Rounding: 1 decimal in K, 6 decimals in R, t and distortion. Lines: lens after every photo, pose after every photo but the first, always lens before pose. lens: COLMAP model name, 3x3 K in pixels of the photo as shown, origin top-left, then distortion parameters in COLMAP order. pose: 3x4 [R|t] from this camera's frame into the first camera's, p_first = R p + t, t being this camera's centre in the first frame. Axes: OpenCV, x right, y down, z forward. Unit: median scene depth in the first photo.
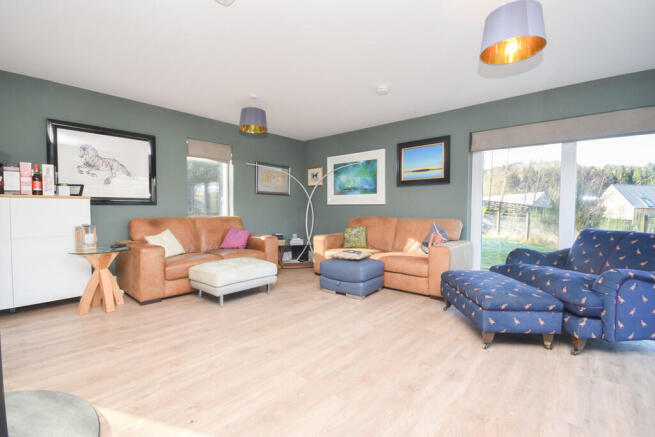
lens RADIAL K [[293.5, 0, 322.4], [0, 293.5, 218.0], [0, 0, 1]] dist [-0.005959, -0.000152]
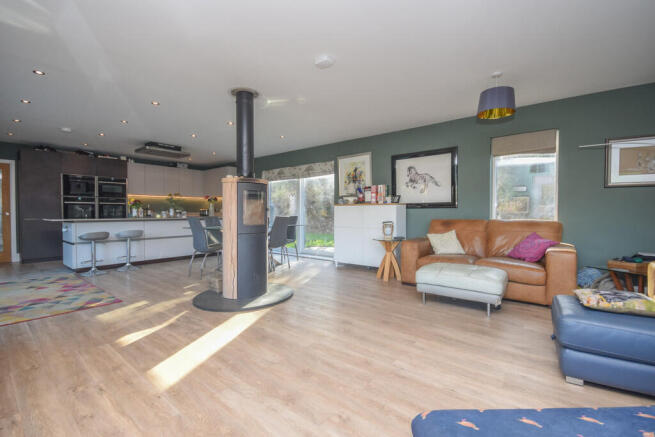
lens RADIAL K [[289.1, 0, 322.8], [0, 289.1, 218.6], [0, 0, 1]] dist [0.009491, -0.011982]
pose [[0.047042, 0.017190, -0.998745, 0.513713], [-0.031157, 0.999391, 0.015734, -0.005302], [0.998407, 0.030378, 0.047549, 0.438893]]
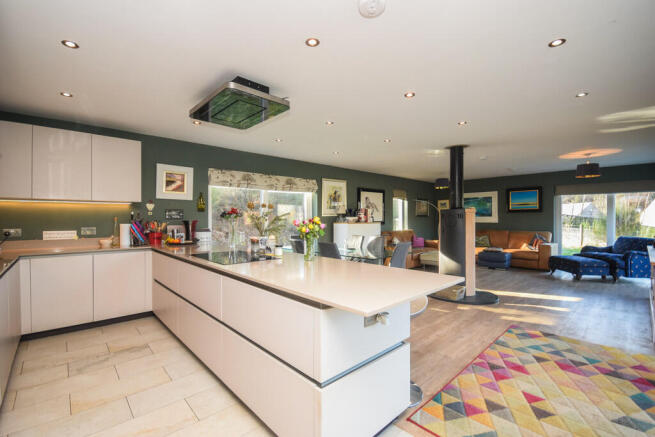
lens RADIAL K [[289.1, 0, 322.8], [0, 289.1, 218.6], [0, 0, 1]] dist [0.009491, -0.011982]
pose [[0.995212, -0.006596, -0.097519, -0.796726], [0.003603, 0.999518, -0.030842, -0.026626], [0.097676, 0.030343, 0.994756, -0.987435]]
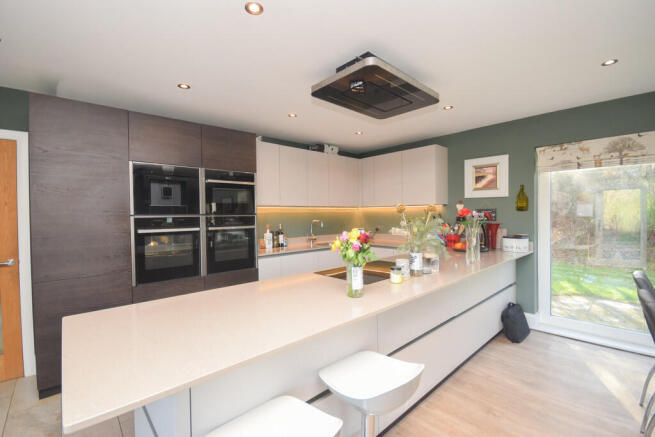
lens RADIAL K [[289.1, 0, 322.8], [0, 289.1, 218.6], [0, 0, 1]] dist [0.009491, -0.011982]
pose [[-0.105081, 0.009654, -0.994417, -0.488449], [-0.020958, 0.999709, 0.011920, -0.066850], [0.994243, 0.022093, -0.104848, -0.381993]]
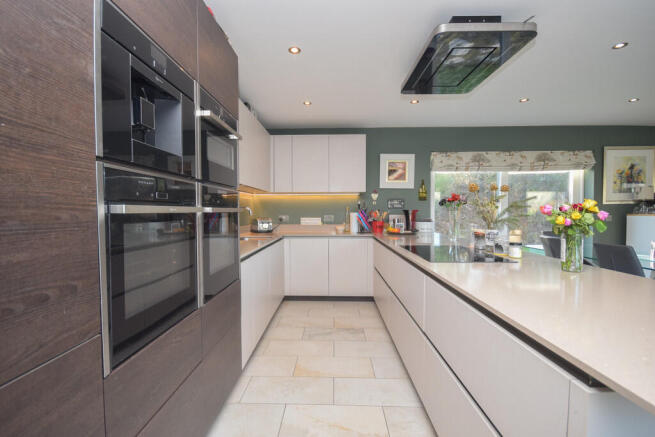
lens RADIAL K [[289.1, 0, 322.8], [0, 289.1, 218.6], [0, 0, 1]] dist [0.009491, -0.011982]
pose [[0.643703, 0.014162, -0.765144, -0.807531], [-0.018845, 0.999819, 0.002652, -0.020130], [0.765043, 0.012712, 0.643854, -0.862872]]
